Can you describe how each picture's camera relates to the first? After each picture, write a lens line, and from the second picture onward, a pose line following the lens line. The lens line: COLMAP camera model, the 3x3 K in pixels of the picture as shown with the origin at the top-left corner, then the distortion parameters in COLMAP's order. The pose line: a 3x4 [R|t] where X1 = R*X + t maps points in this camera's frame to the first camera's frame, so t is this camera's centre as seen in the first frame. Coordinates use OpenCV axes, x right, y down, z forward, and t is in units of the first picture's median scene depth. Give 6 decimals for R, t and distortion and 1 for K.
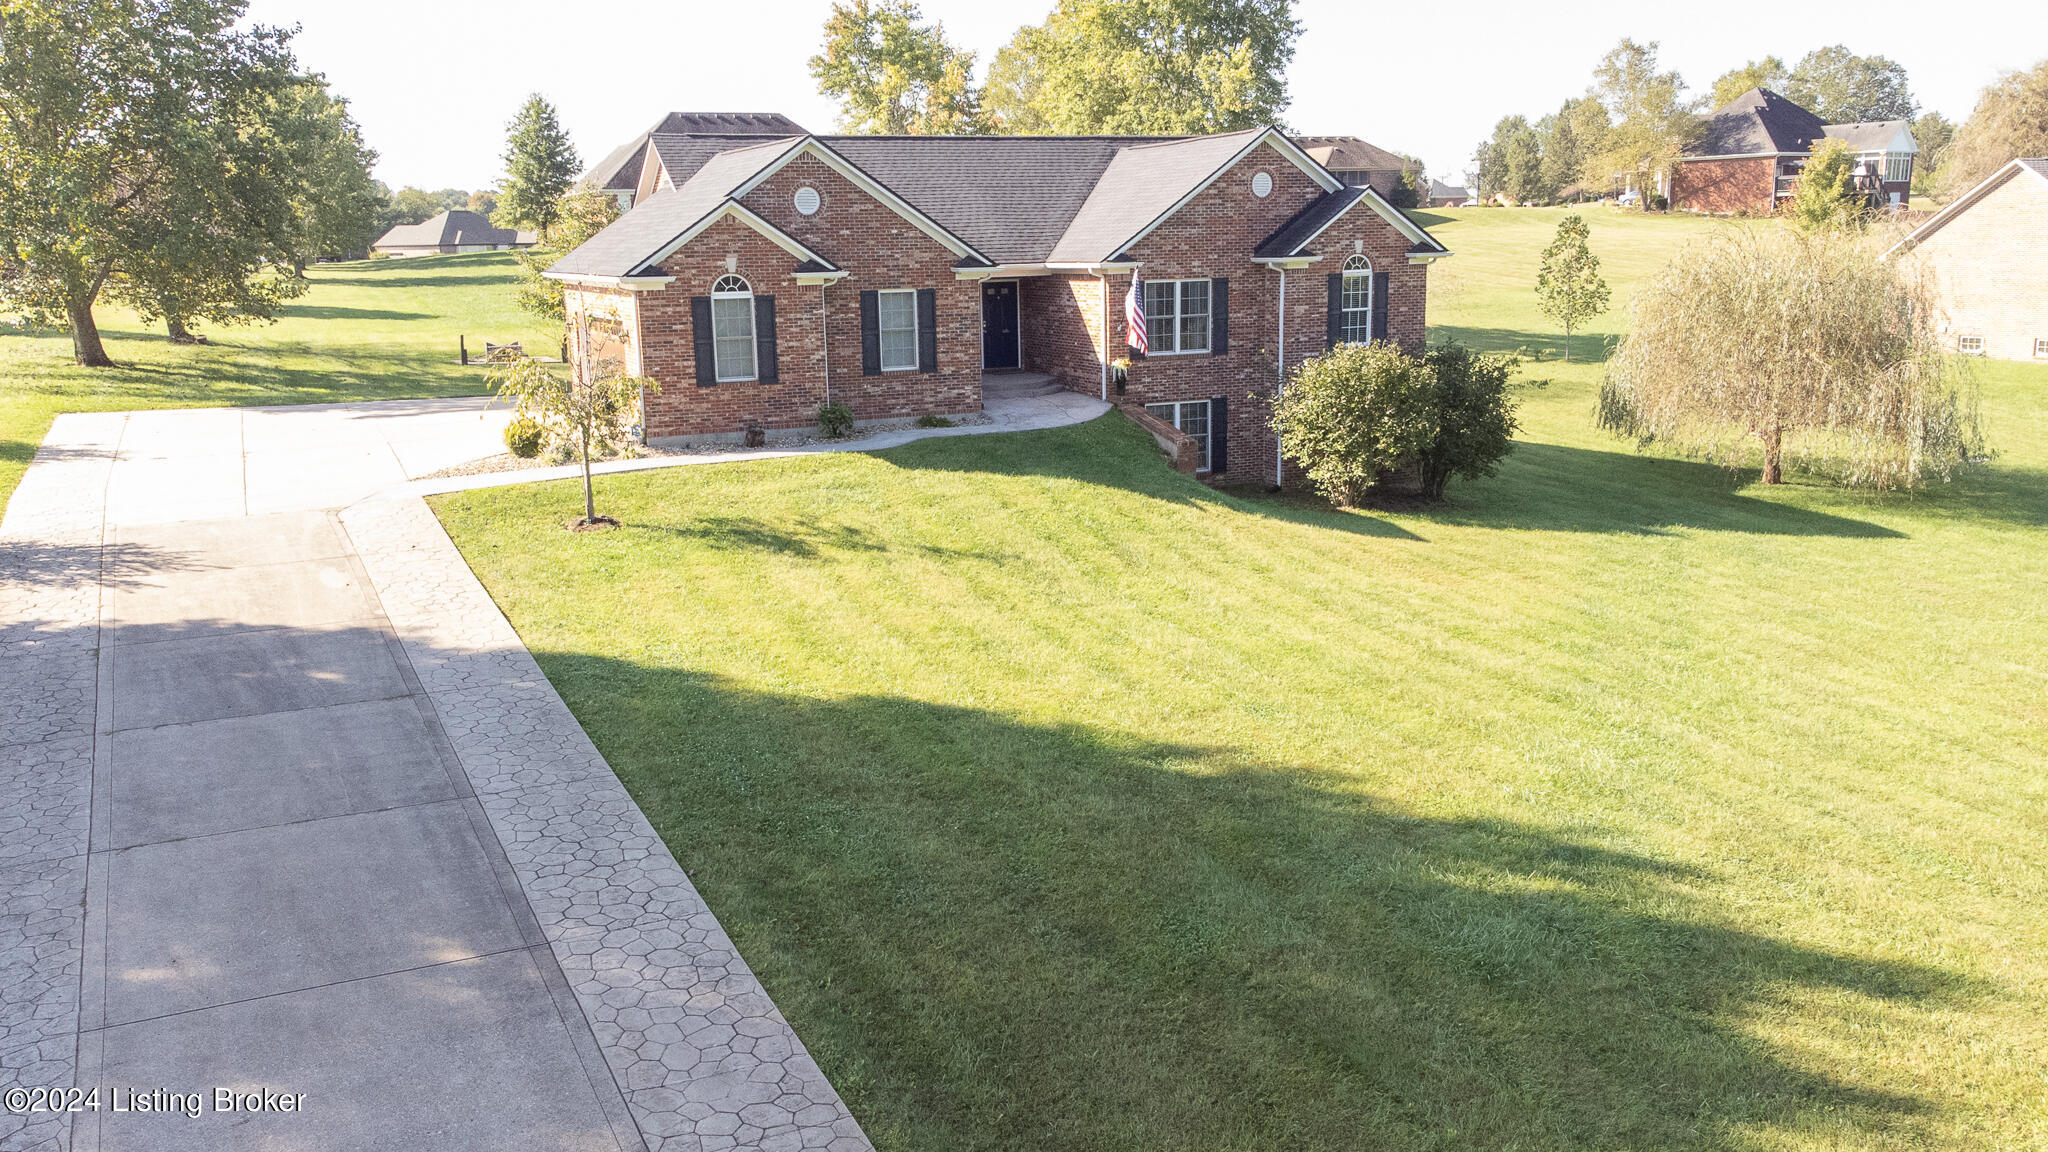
lens RADIAL K [[1682.1, 0, 1024.0], [0, 1682.1, 576.0], [0, 0, 1]] dist [0.063886, -0.069848]
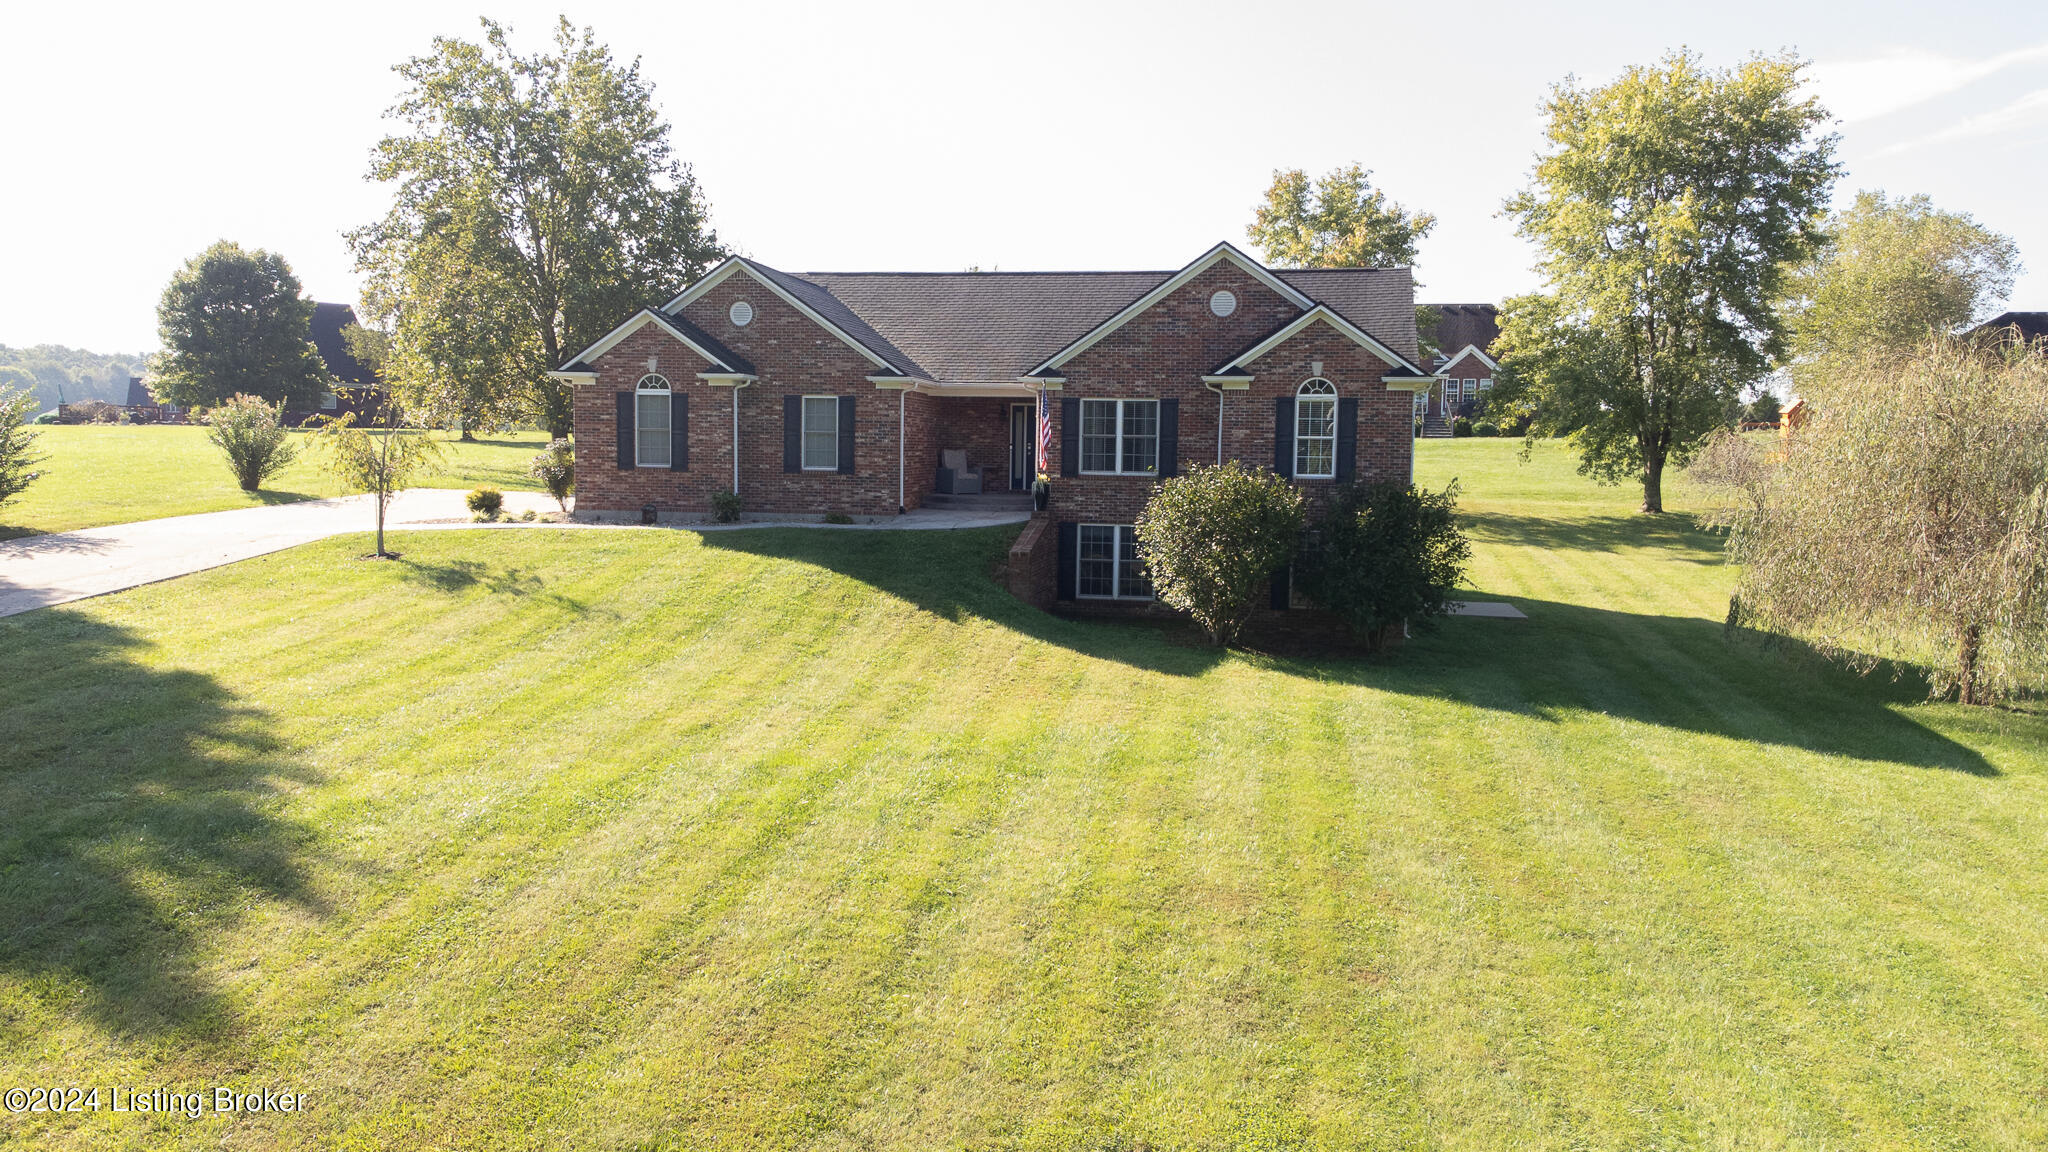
lens RADIAL K [[1644.8, 0, 1024.0], [0, 1644.8, 576.0], [0, 0, 1]] dist [0.041829, 0.004190]
pose [[0.826280, 0.074974, -0.558248, 0.611388], [-0.143758, 0.986349, -0.080312, 0.008953], [0.544606, 0.146613, 0.825778, 0.215498]]
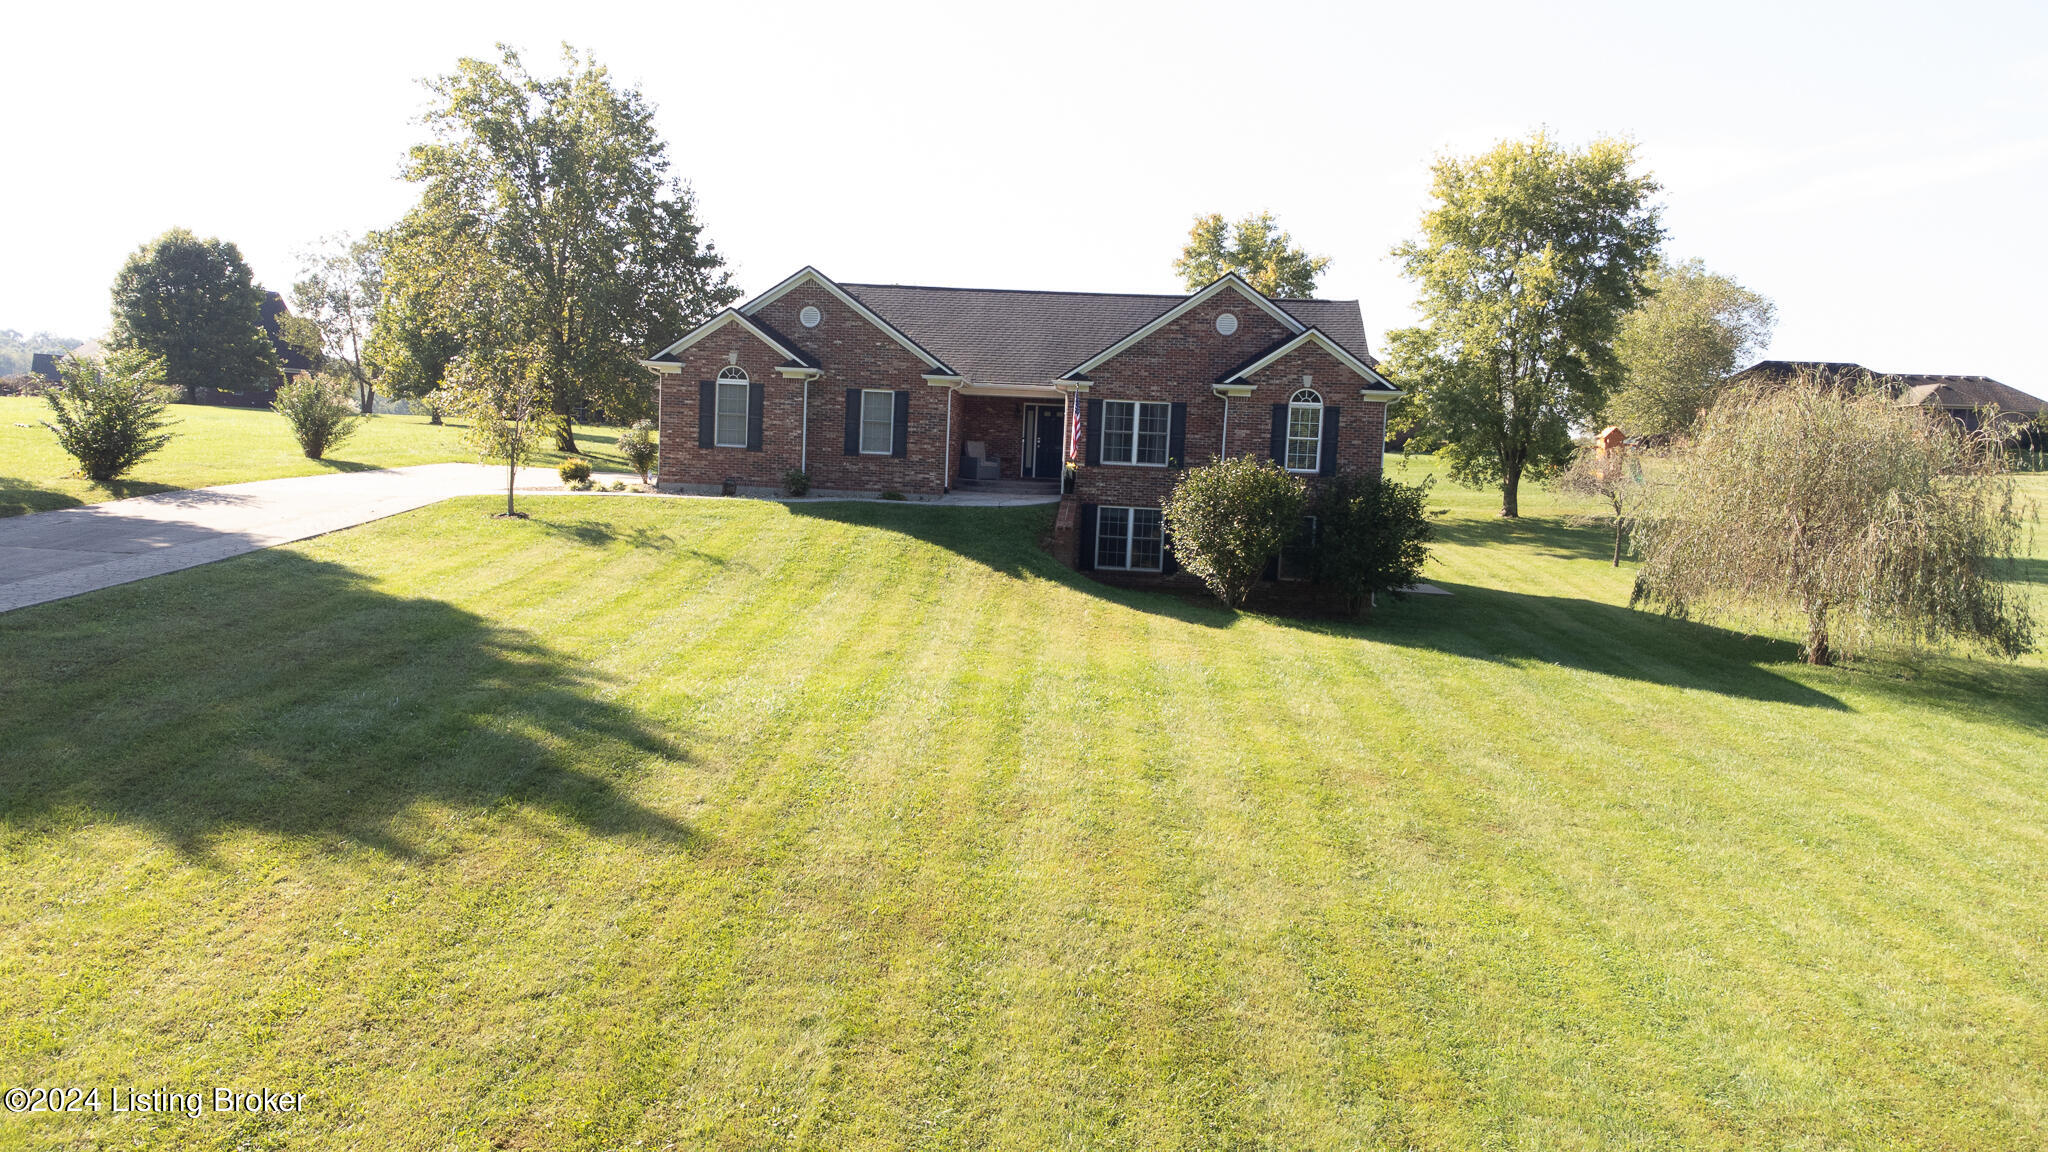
lens RADIAL K [[1529.8, 0, 1024.0], [0, 1529.8, 576.0], [0, 0, 1]] dist [0.043926, -0.002419]
pose [[0.879098, 0.094338, -0.467213, 0.549235], [-0.156380, 0.983045, -0.095748, 0.056091], [0.450259, 0.157234, 0.878945, 0.071238]]
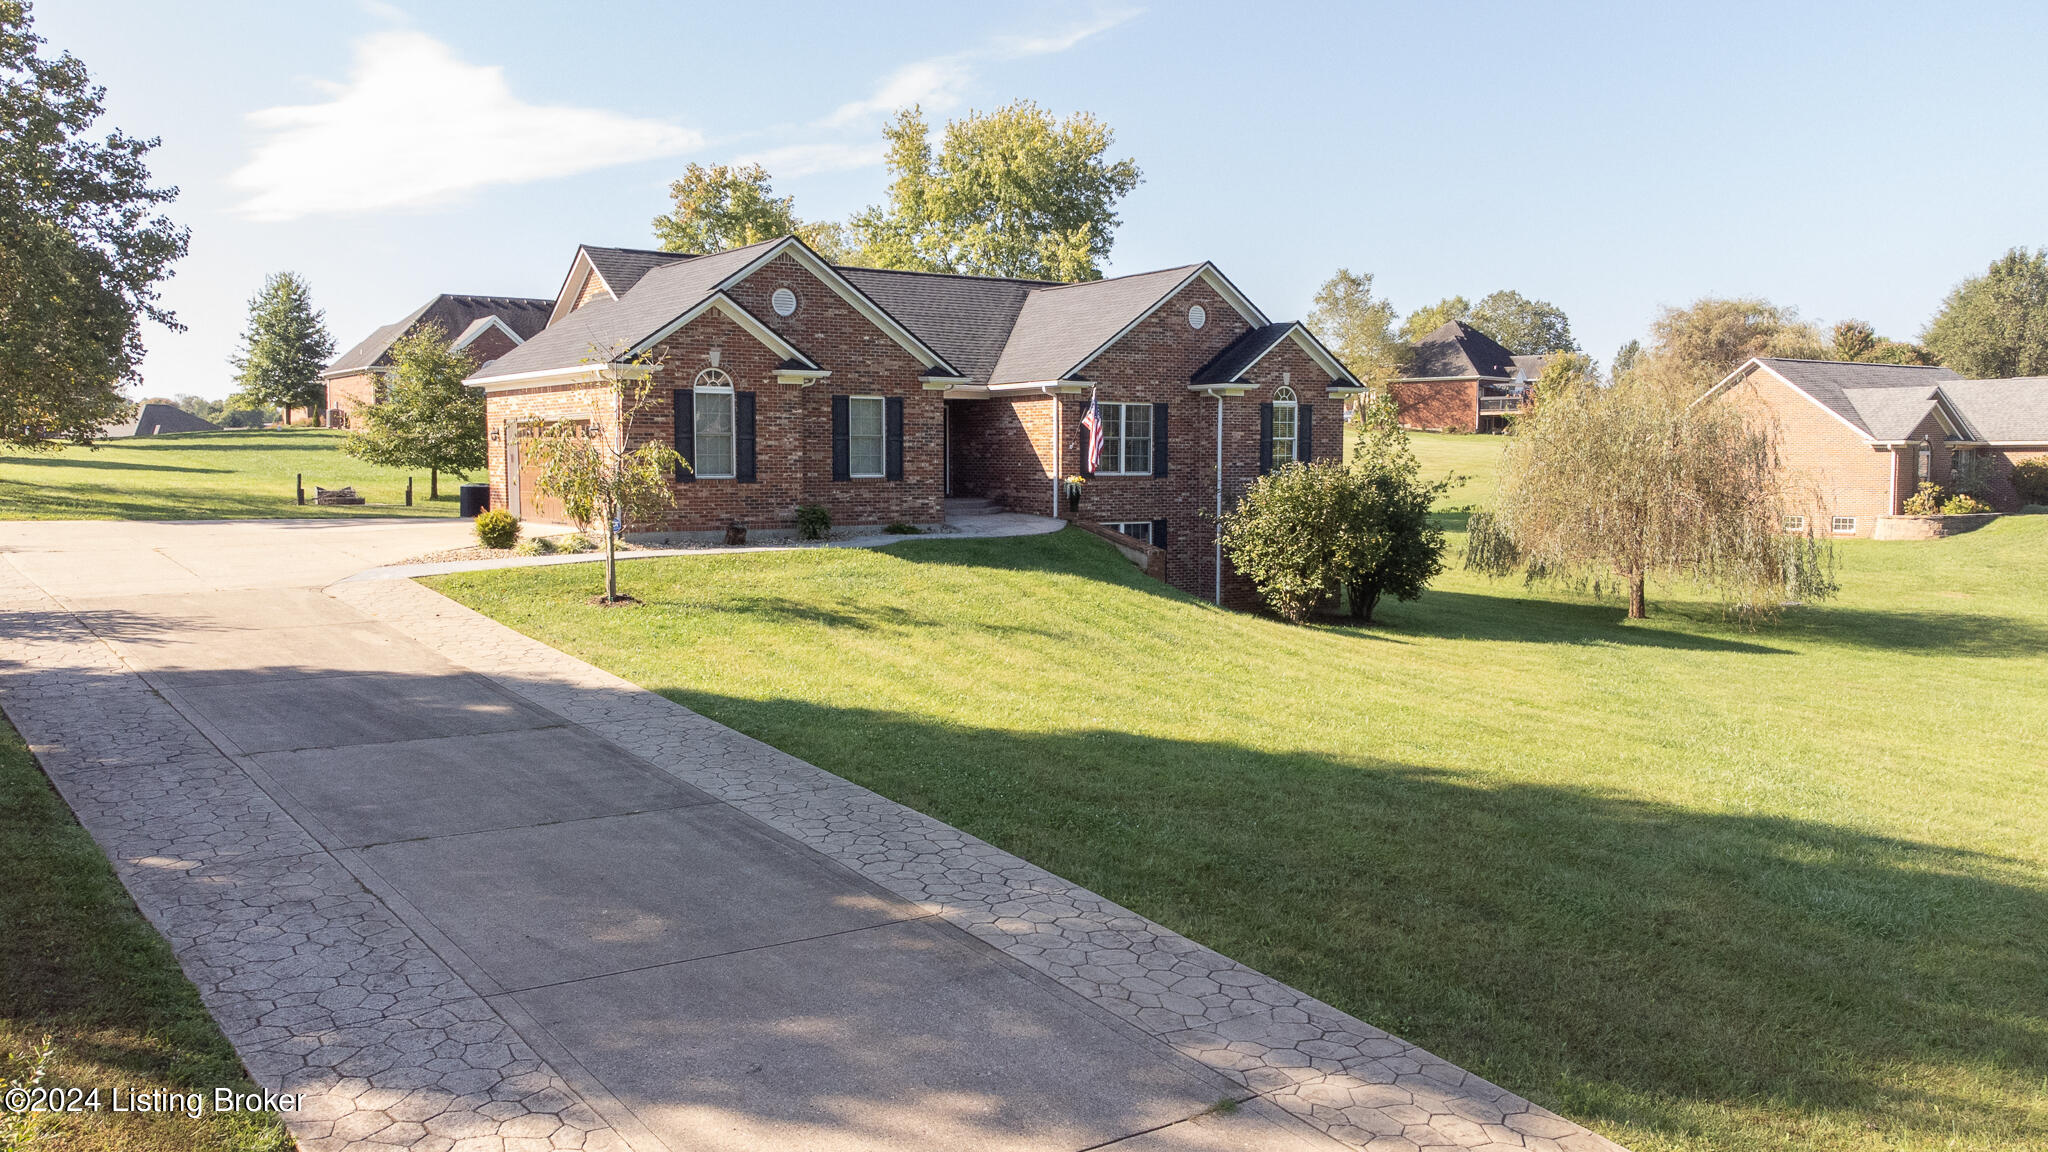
lens RADIAL K [[1661.2, 0, 1024.0], [0, 1661.2, 576.0], [0, 0, 1]] dist [0.041378, -0.003134]
pose [[0.983752, 0.008579, 0.179328, -0.154570], [0.015059, 0.991394, -0.130041, 0.060847], [-0.178900, 0.130628, 0.975157, 0.047453]]
